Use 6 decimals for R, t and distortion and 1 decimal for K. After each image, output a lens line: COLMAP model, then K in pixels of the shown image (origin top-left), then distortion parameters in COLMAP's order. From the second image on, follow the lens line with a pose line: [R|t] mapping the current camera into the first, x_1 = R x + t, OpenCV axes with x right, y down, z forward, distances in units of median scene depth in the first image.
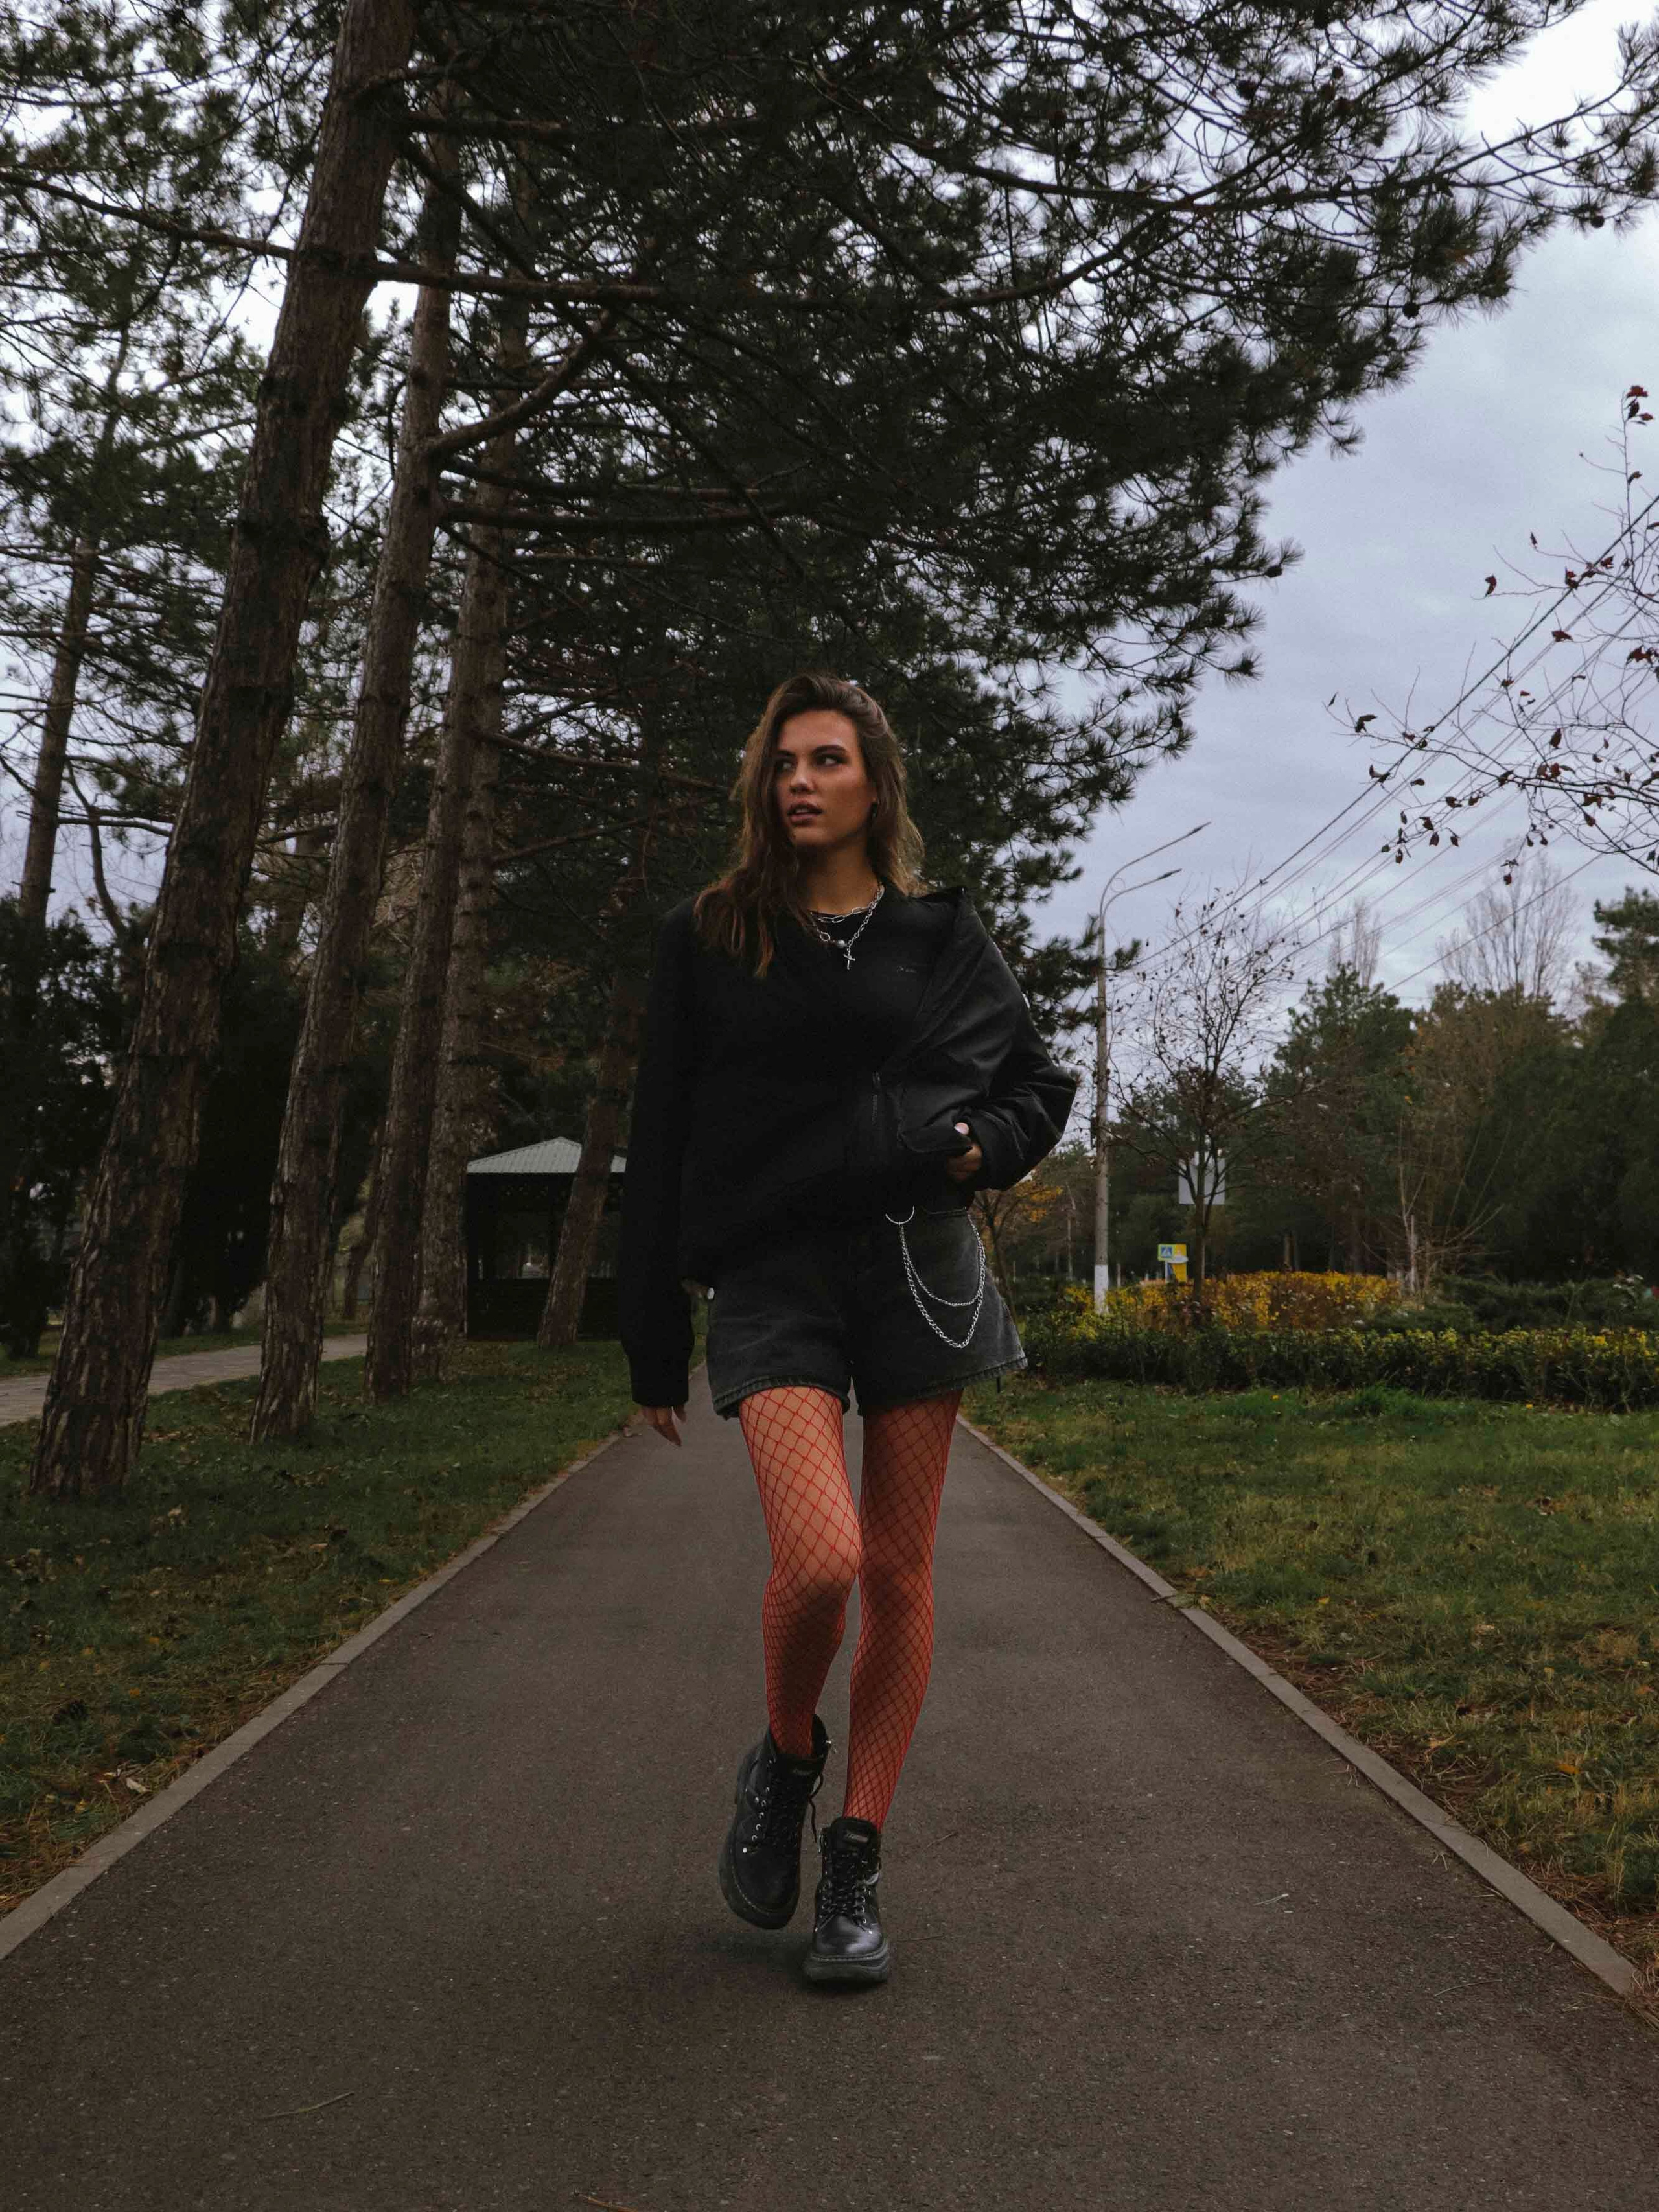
lens RADIAL K [[2209.2, 0, 829.5], [0, 2209.2, 1106.0], [0, 0, 1]] dist [-0.040224, -0.005874]
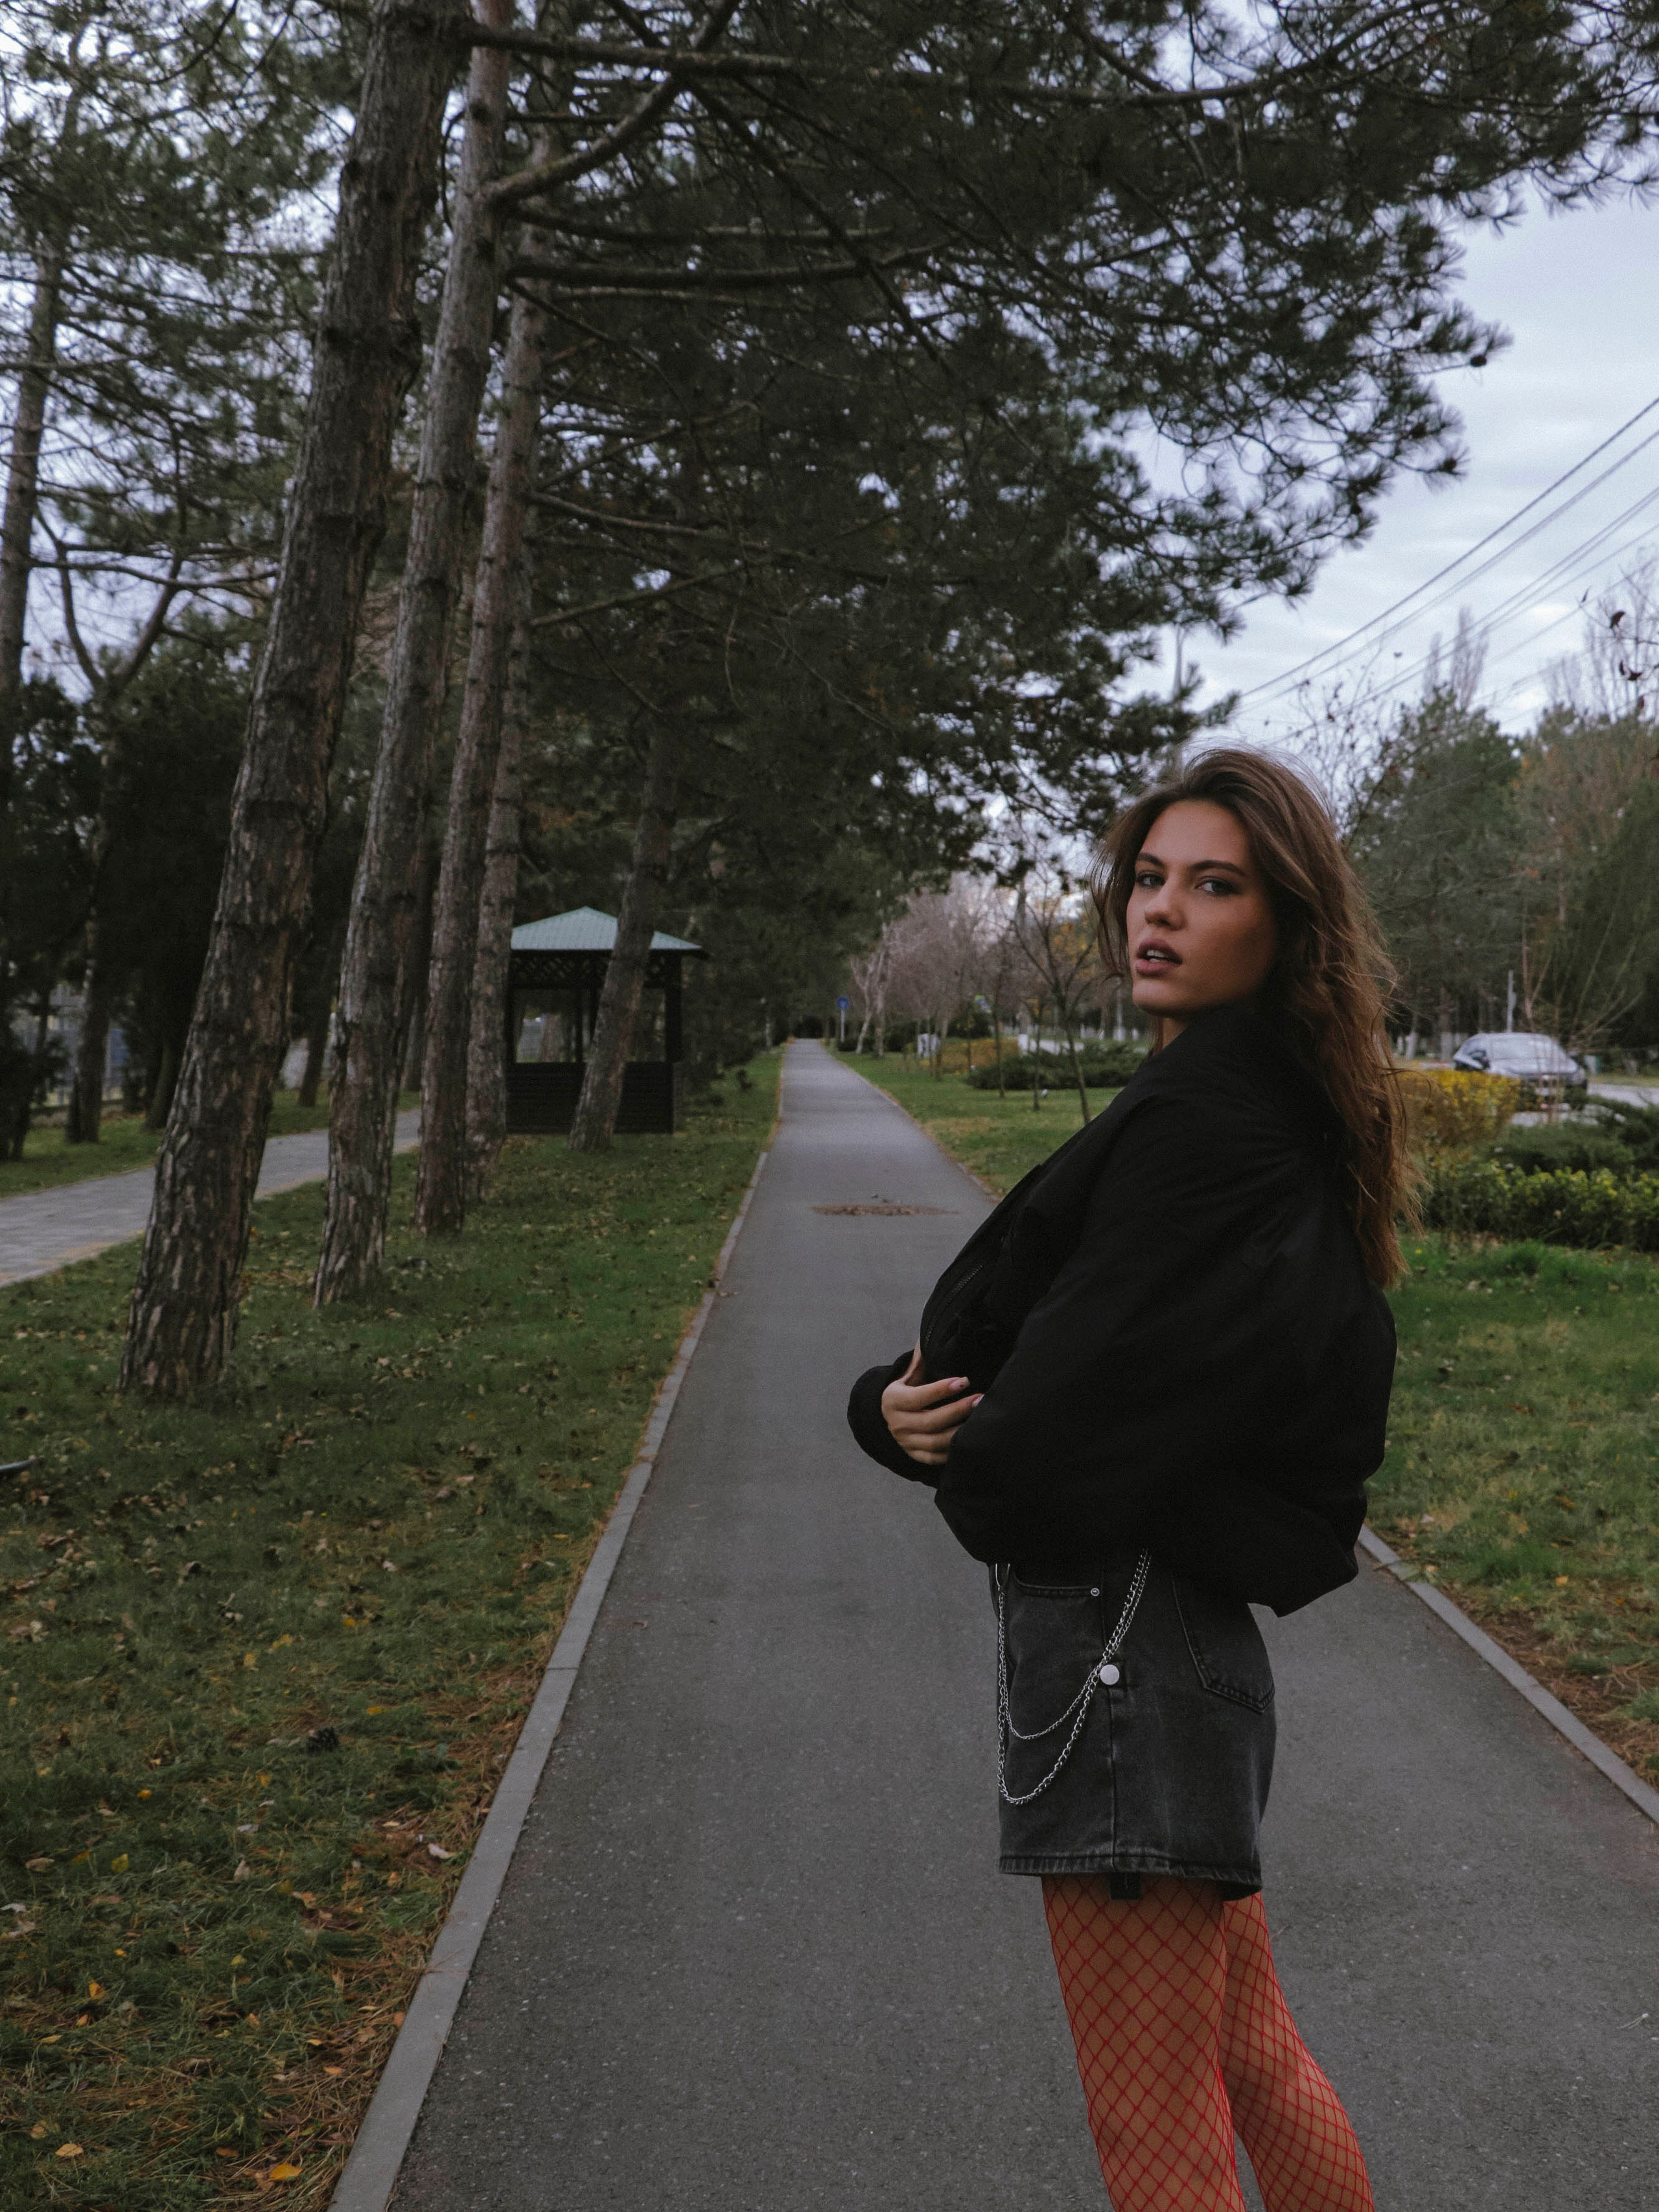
lens RADIAL K [[2449.5, 0, 829.5], [0, 2449.5, 1106.0], [0, 0, 1]] dist [0.004128, -0.011329]
pose [[0.999929, 0.002100, -0.011694, -0.034367], [-0.000858, 0.994446, 0.105244, -0.038539], [0.011850, -0.105226, 0.994378, -0.017687]]
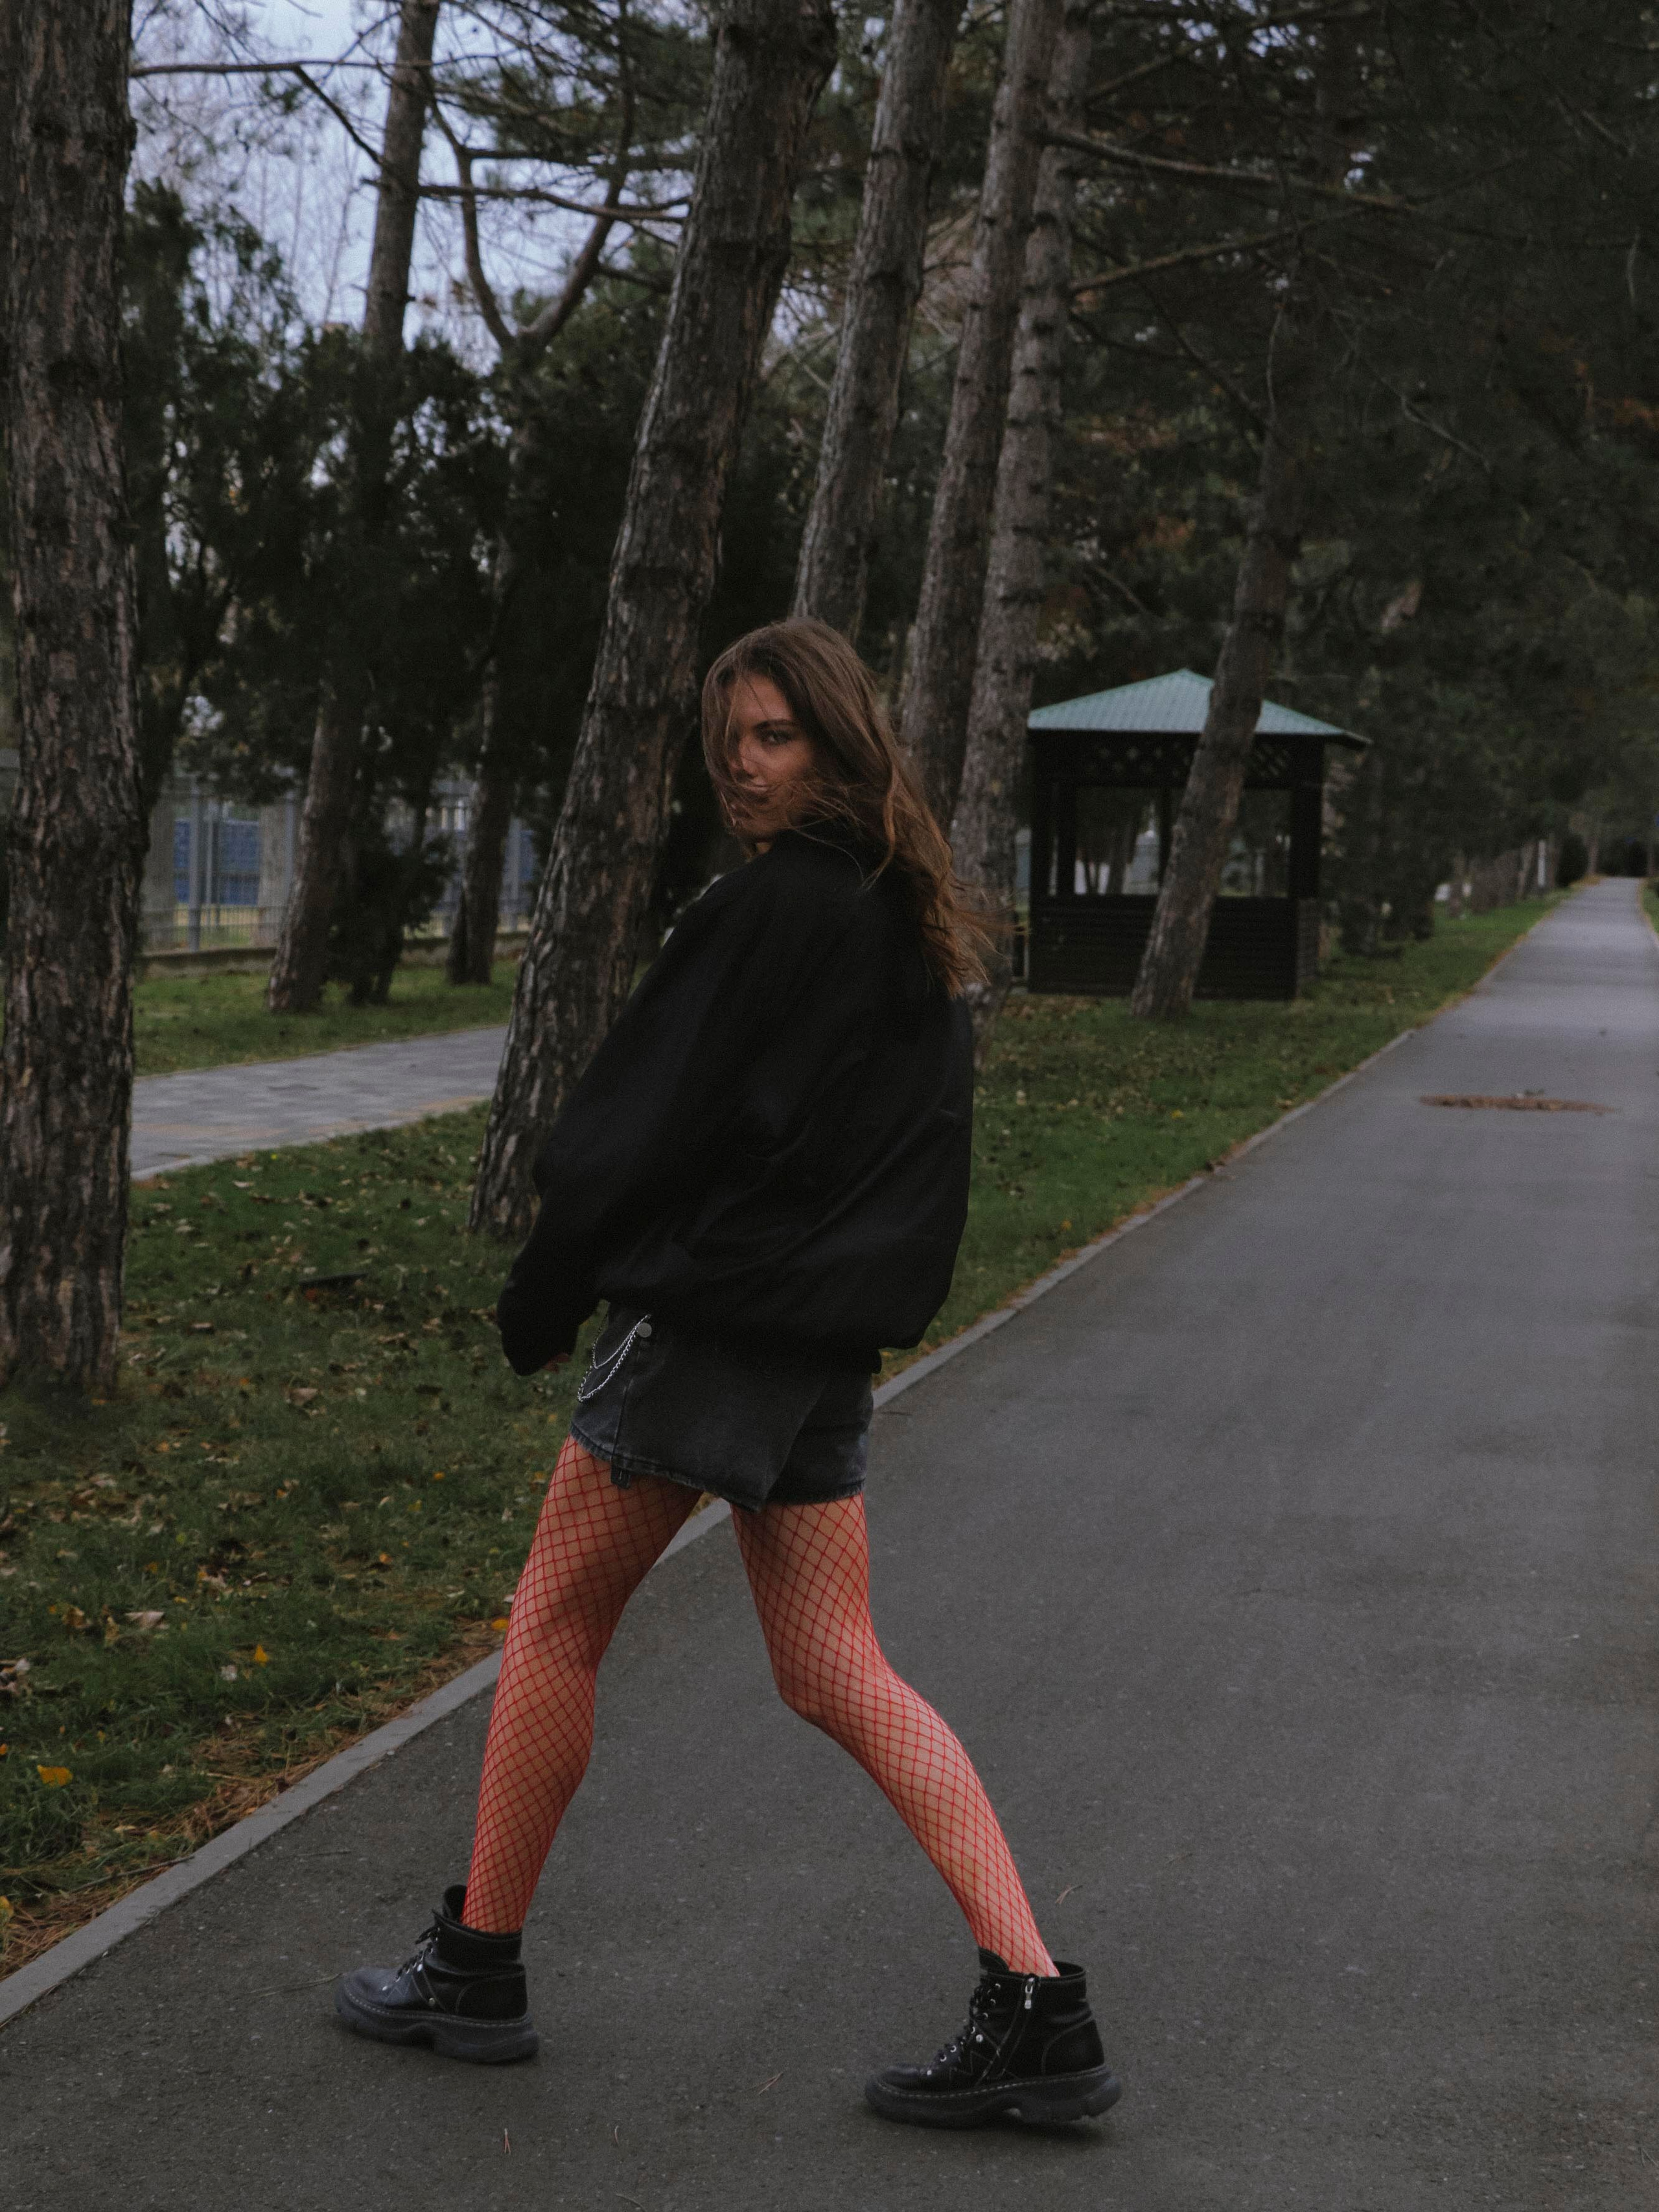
lens RADIAL K [[3793.2, 0, 897.0], [0, 3793.2, 1096.2], [0, 0, 1]] dist [0.061380, 0.074481]
pose [[0.979520, 0.042557, -0.196797, 0.053074], [-0.015004, 0.990118, 0.139432, -0.053877], [0.200786, -0.133623, 0.970479, -0.251533]]
